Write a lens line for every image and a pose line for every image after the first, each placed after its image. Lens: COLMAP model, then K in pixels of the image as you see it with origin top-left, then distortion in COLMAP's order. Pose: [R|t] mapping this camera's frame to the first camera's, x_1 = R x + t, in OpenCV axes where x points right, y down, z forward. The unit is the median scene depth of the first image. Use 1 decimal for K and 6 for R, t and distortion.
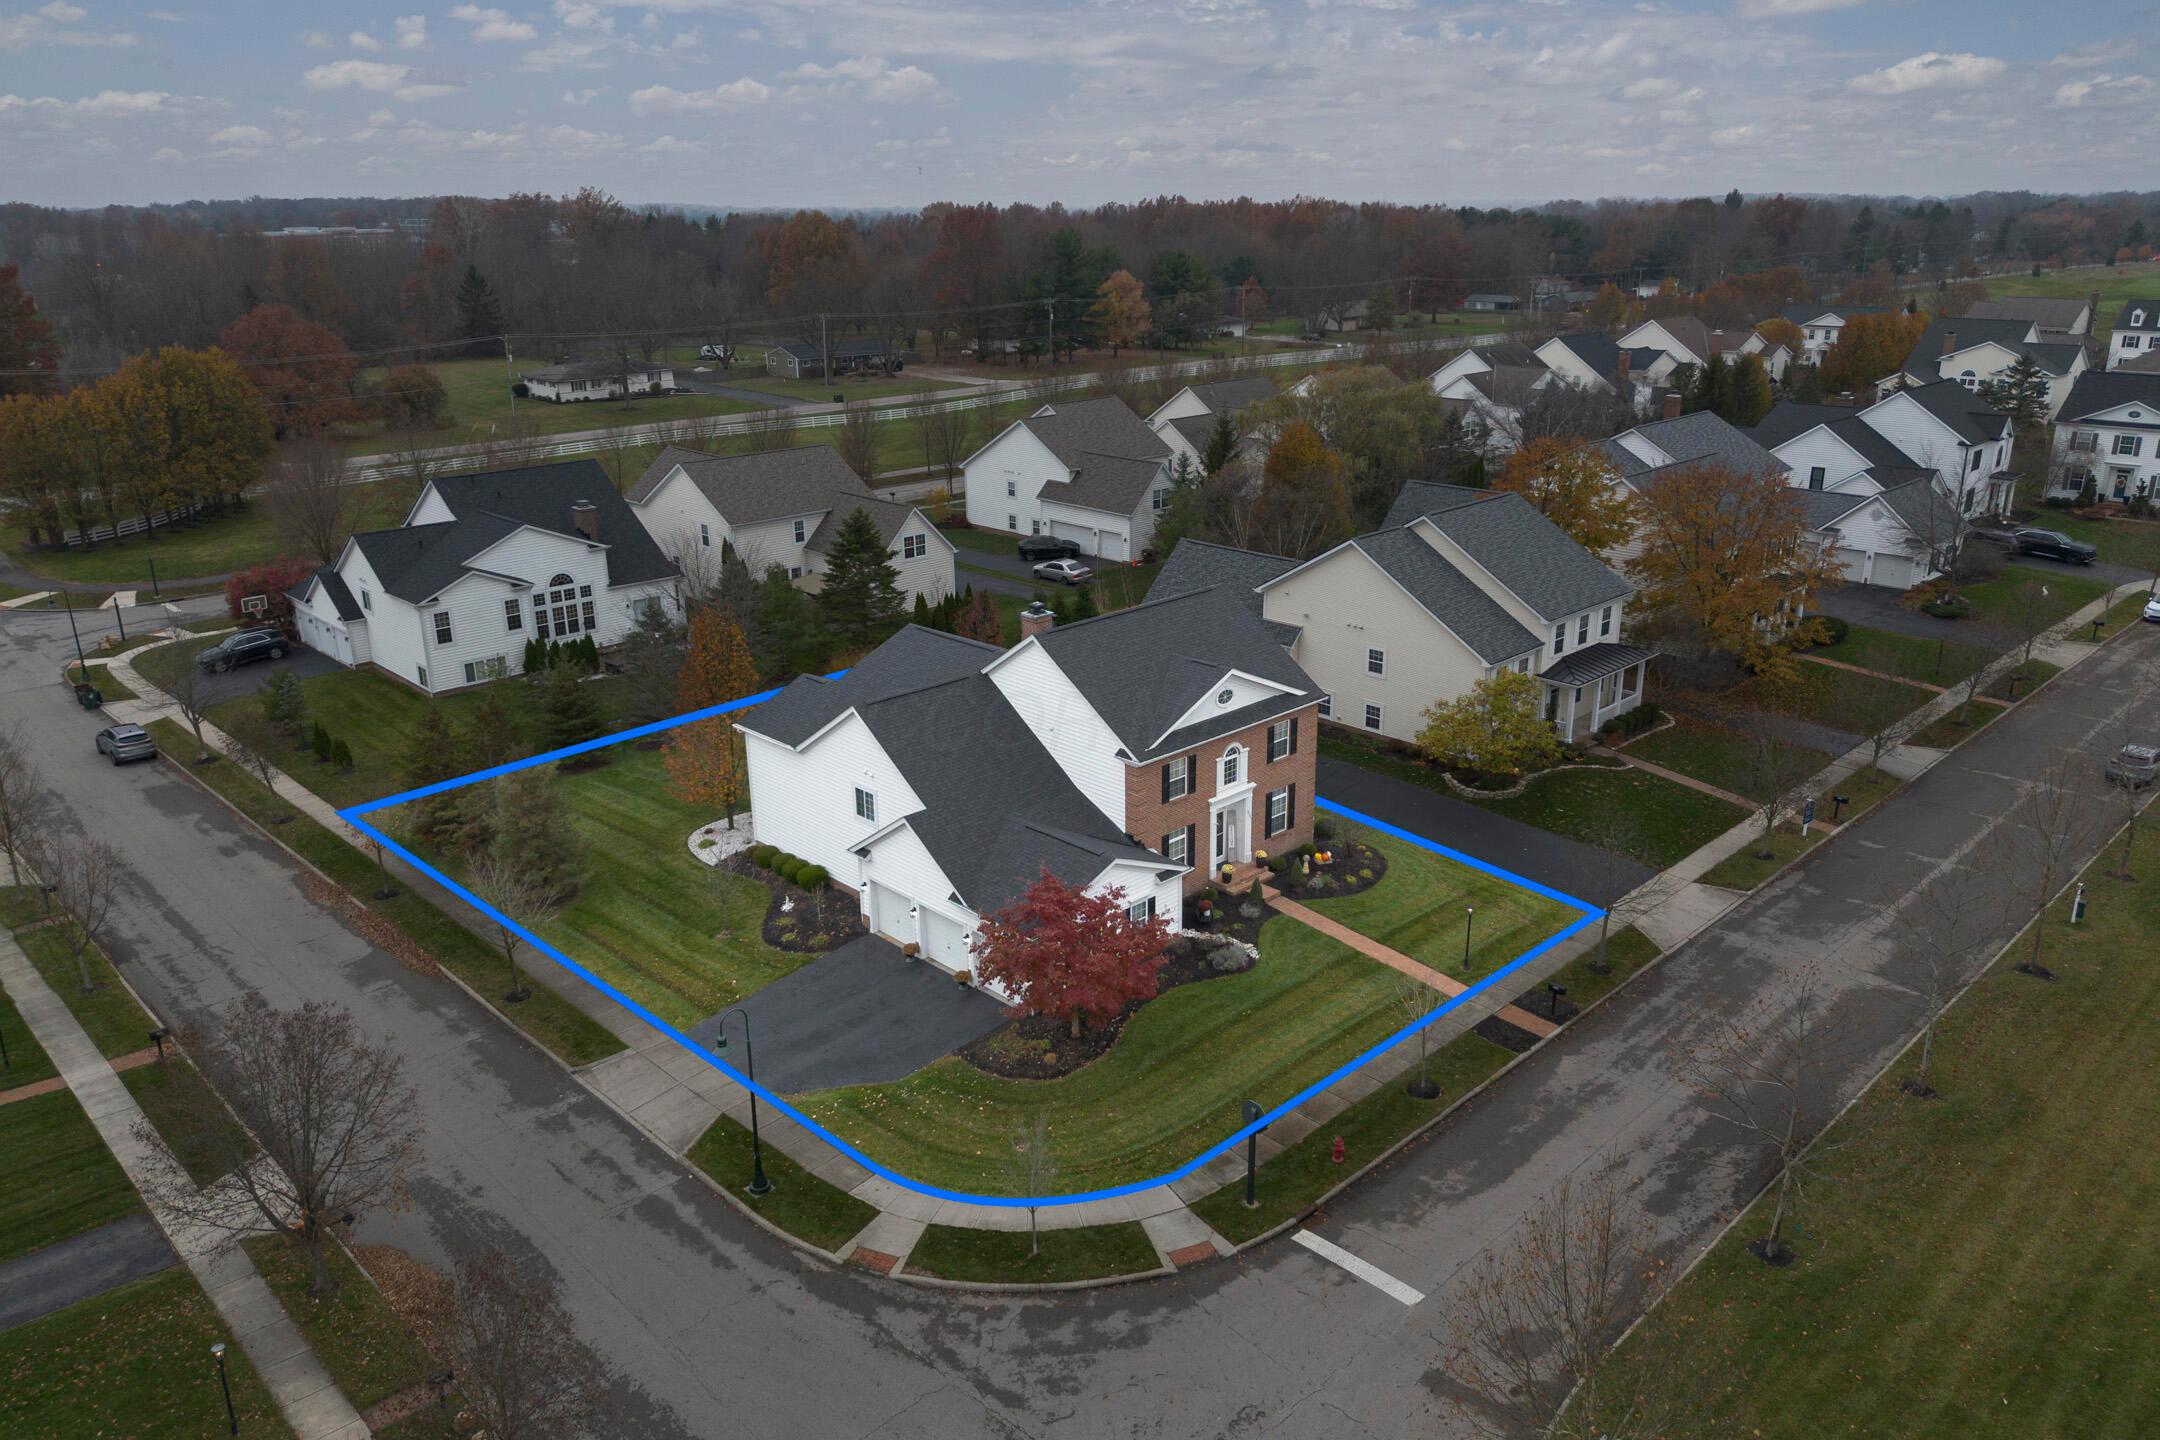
lens RADIAL K [[1525.8, 0, 1080.0], [0, 1525.8, 720.0], [0, 0, 1]] dist [0.069638, -0.058916]
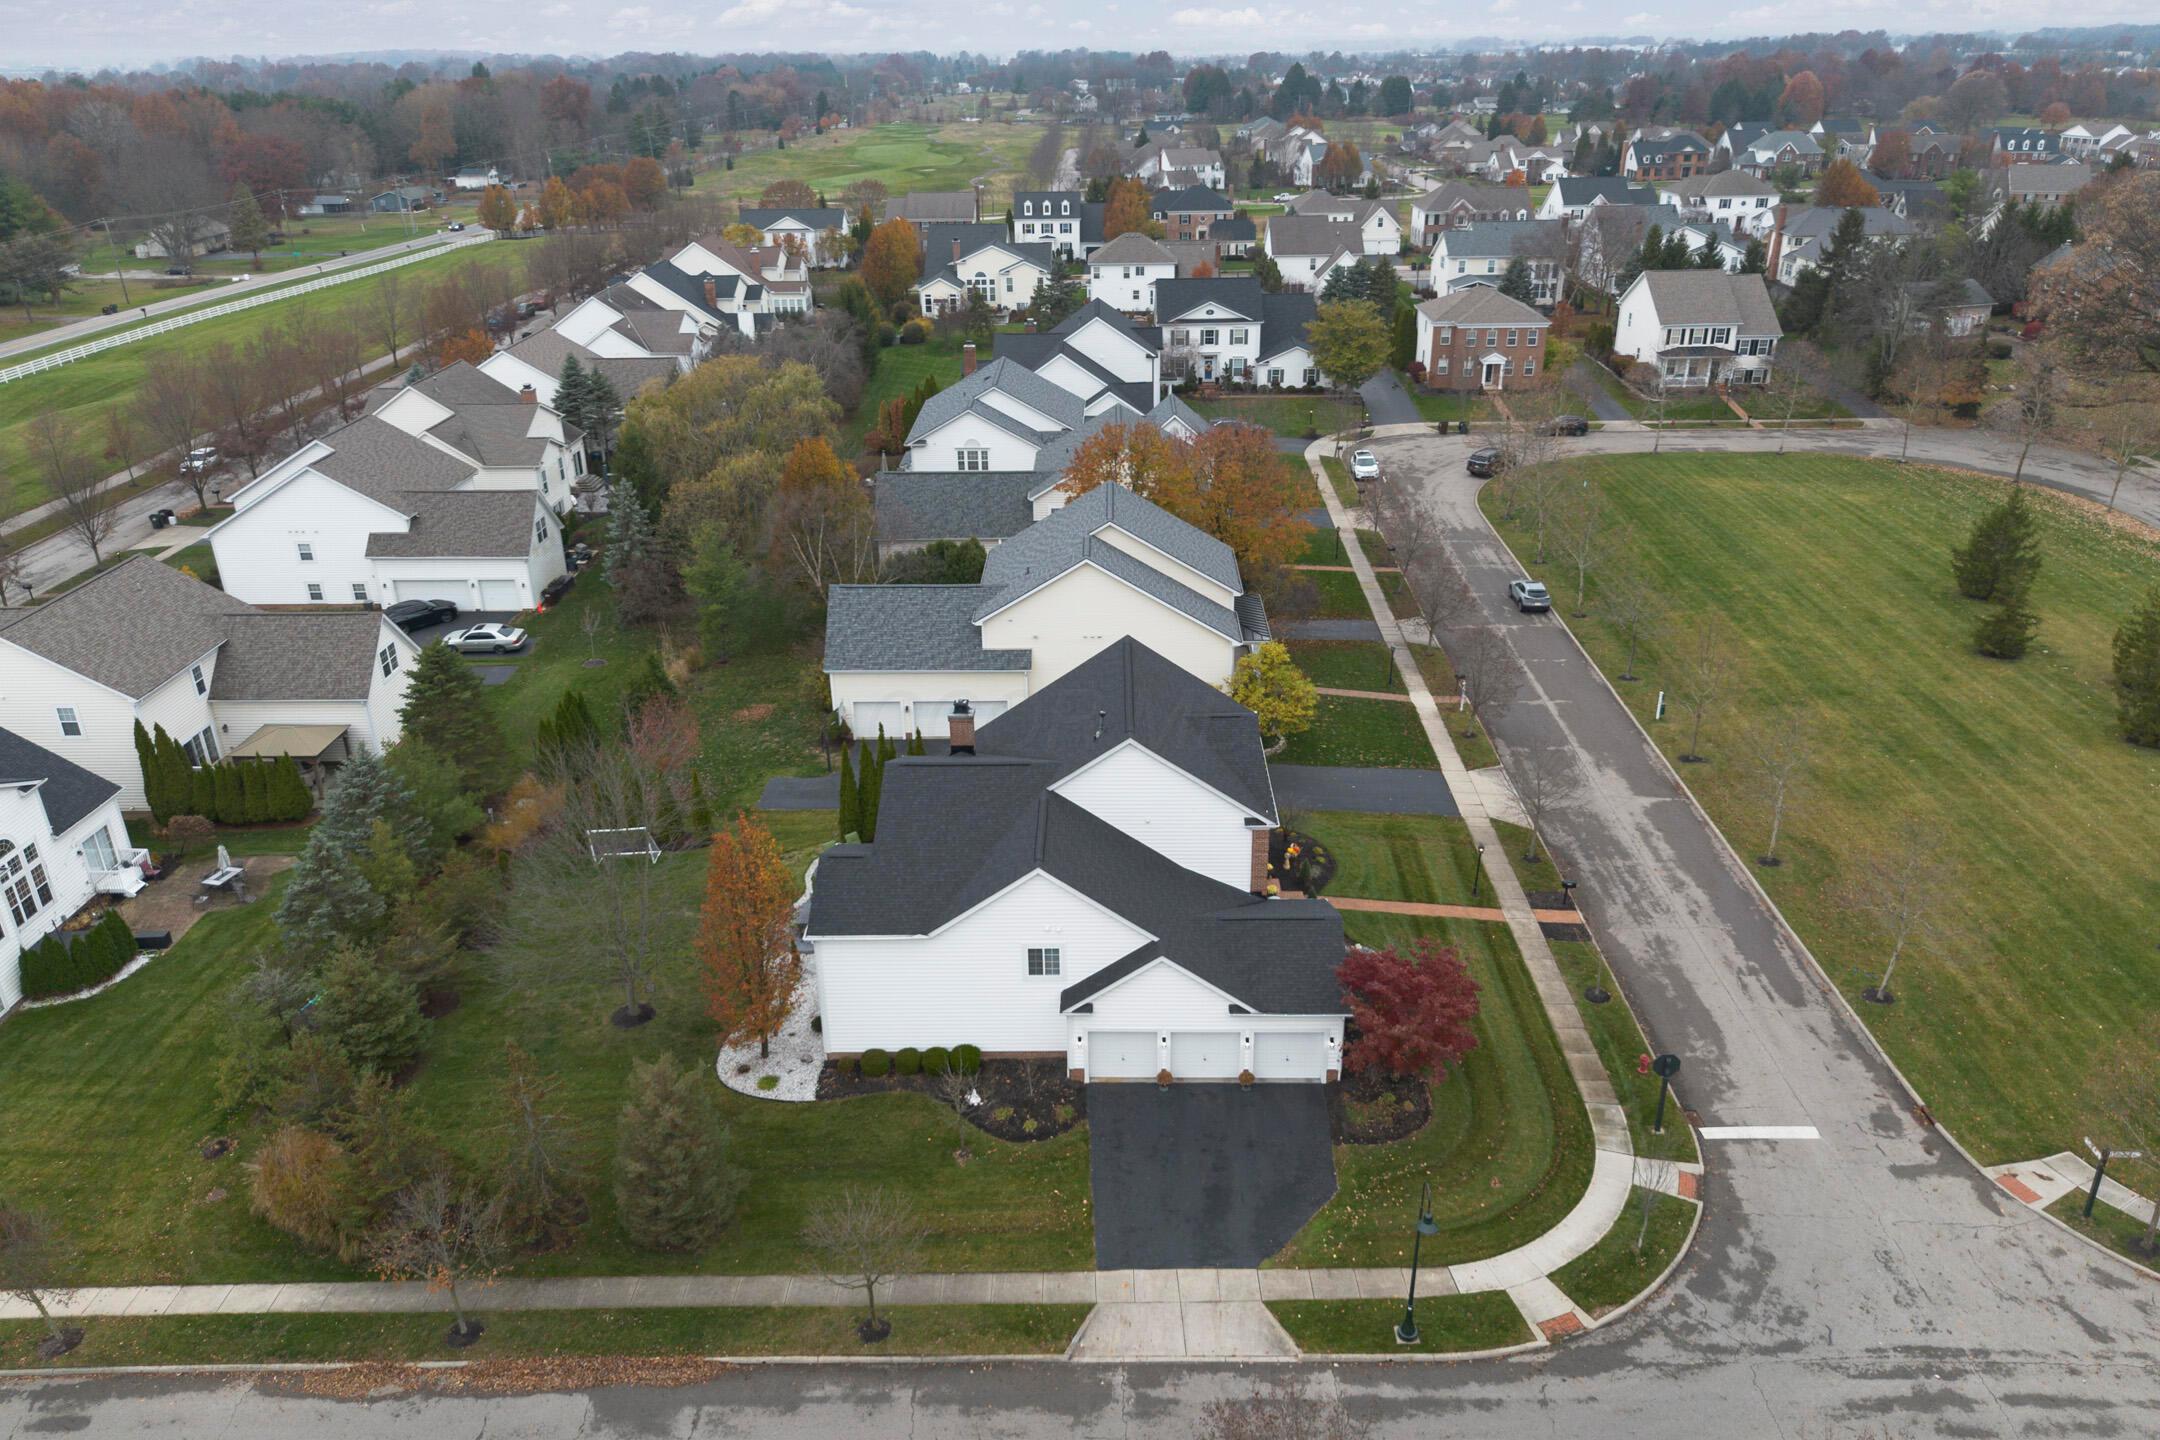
lens RADIAL K [[1555.6, 0, 1087.6], [0, 1555.6, 719.1], [0, 0, 1]] dist [0.065282, -0.055877]
pose [[0.704786, -0.284993, 0.649658, -0.707923], [0.233669, 0.957916, 0.166722, -0.243880], [-0.669832, 0.034302, 0.741720, 0.261197]]
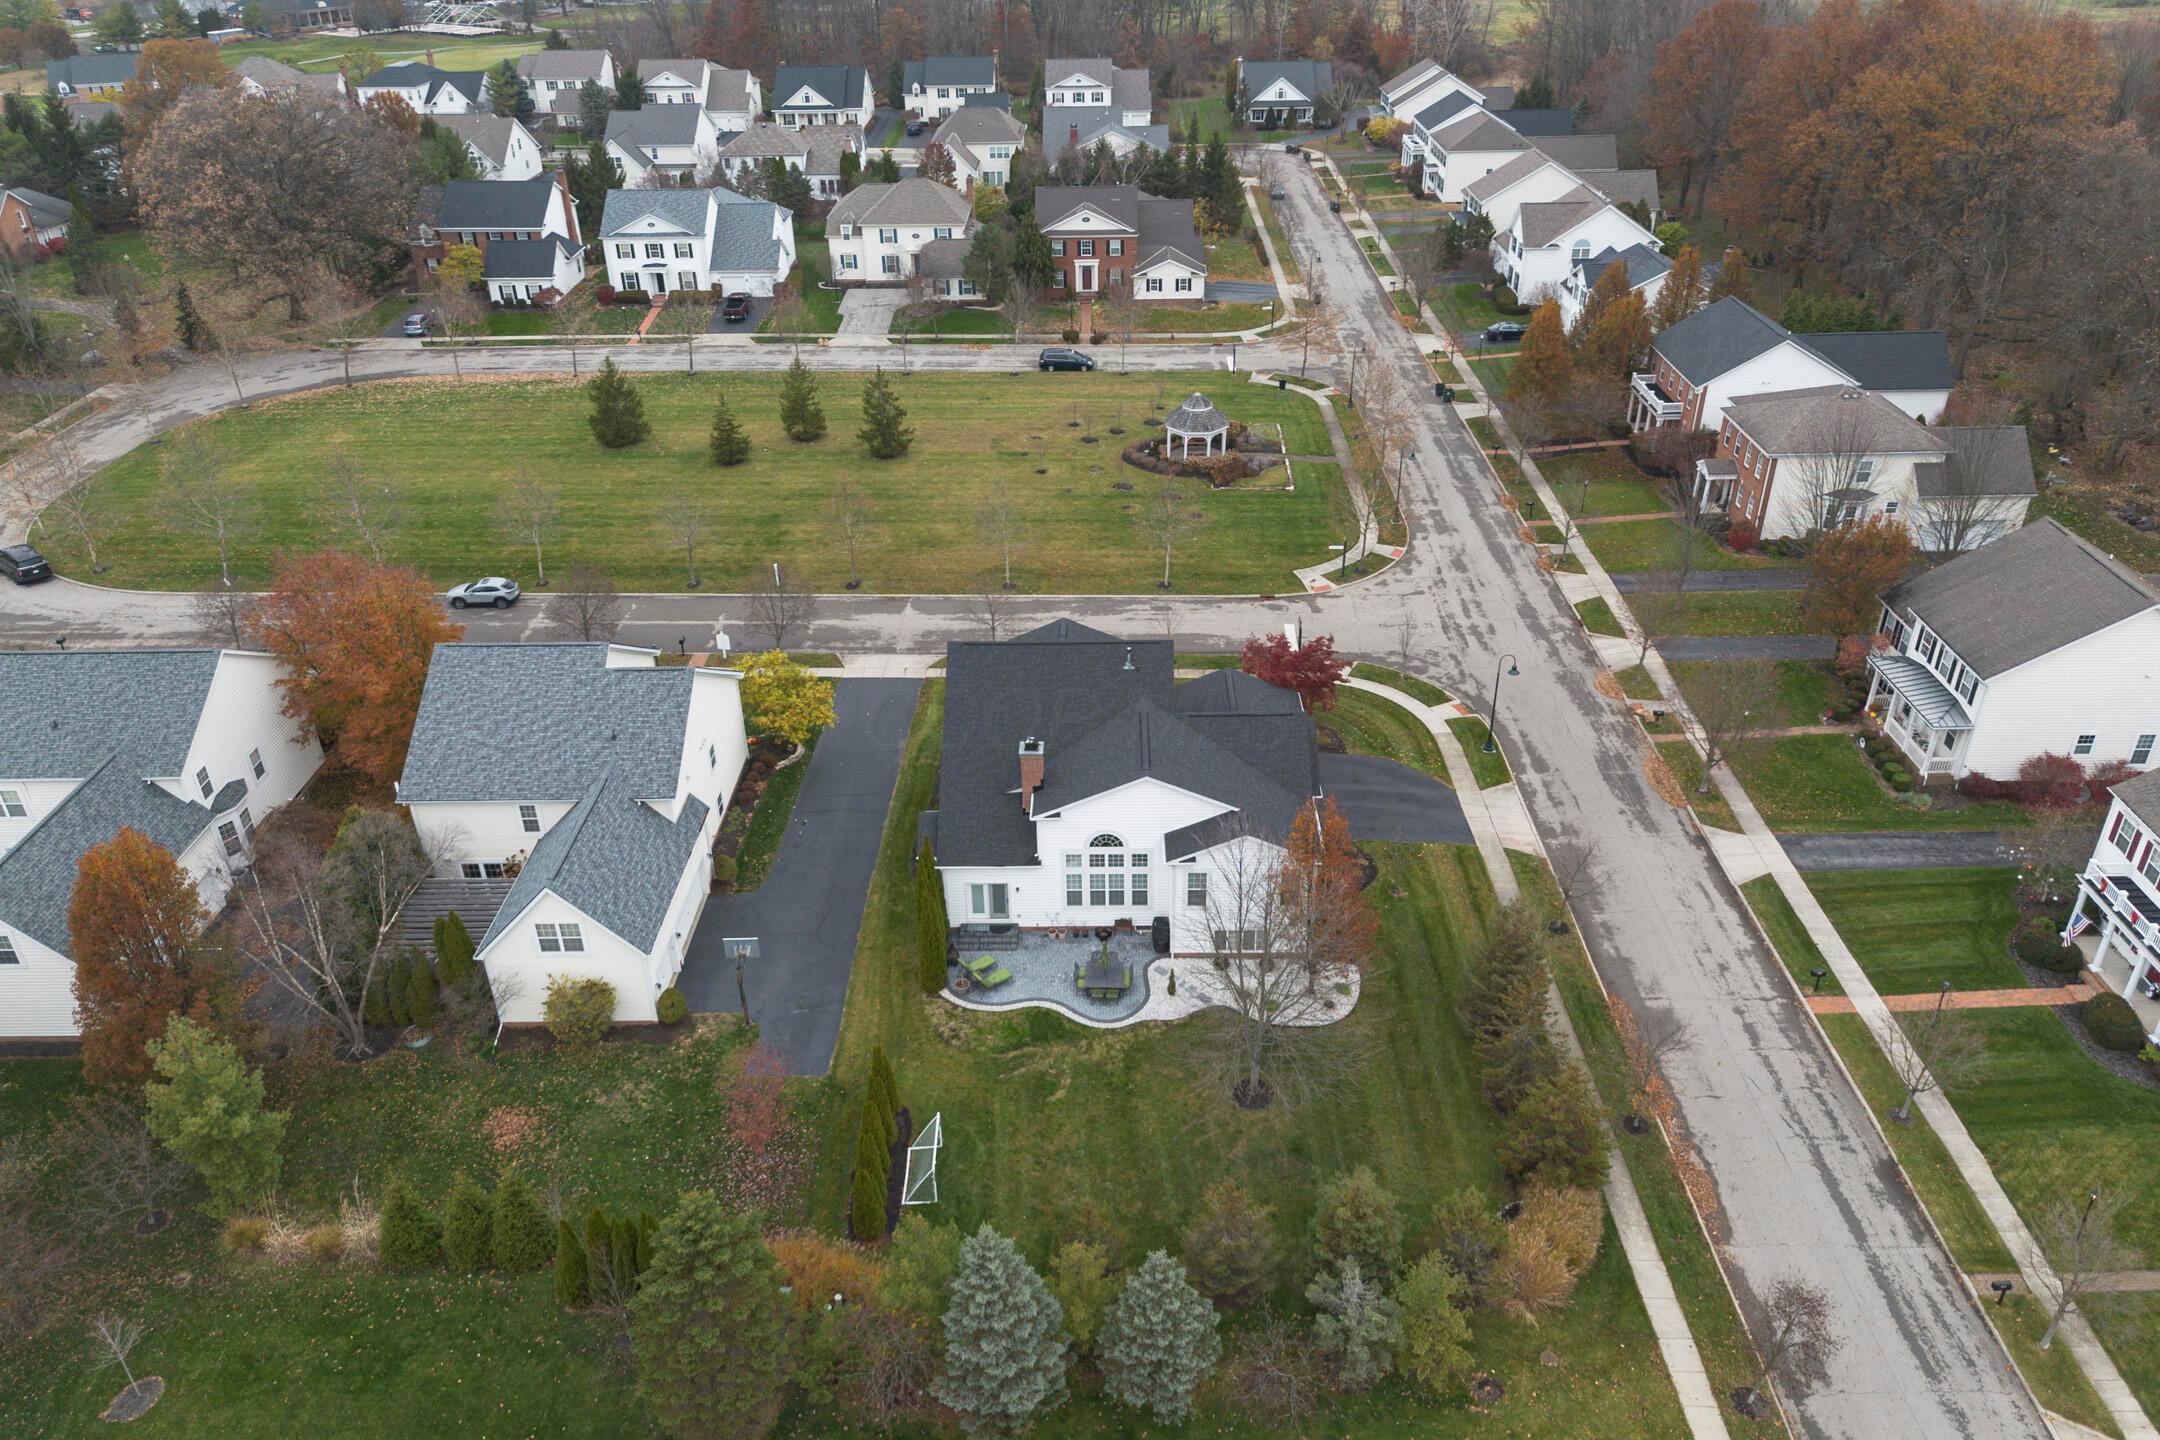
lens RADIAL K [[1587.0, 0, 1102.8], [0, 1587.0, 630.8], [0, 0, 1]] dist [0.080069, -0.057471]
pose [[-0.718852, -0.300389, 0.626911, -0.822894], [0.241602, 0.737644, 0.630483, -0.916891], [-0.651828, 0.604688, -0.457683, 1.641183]]
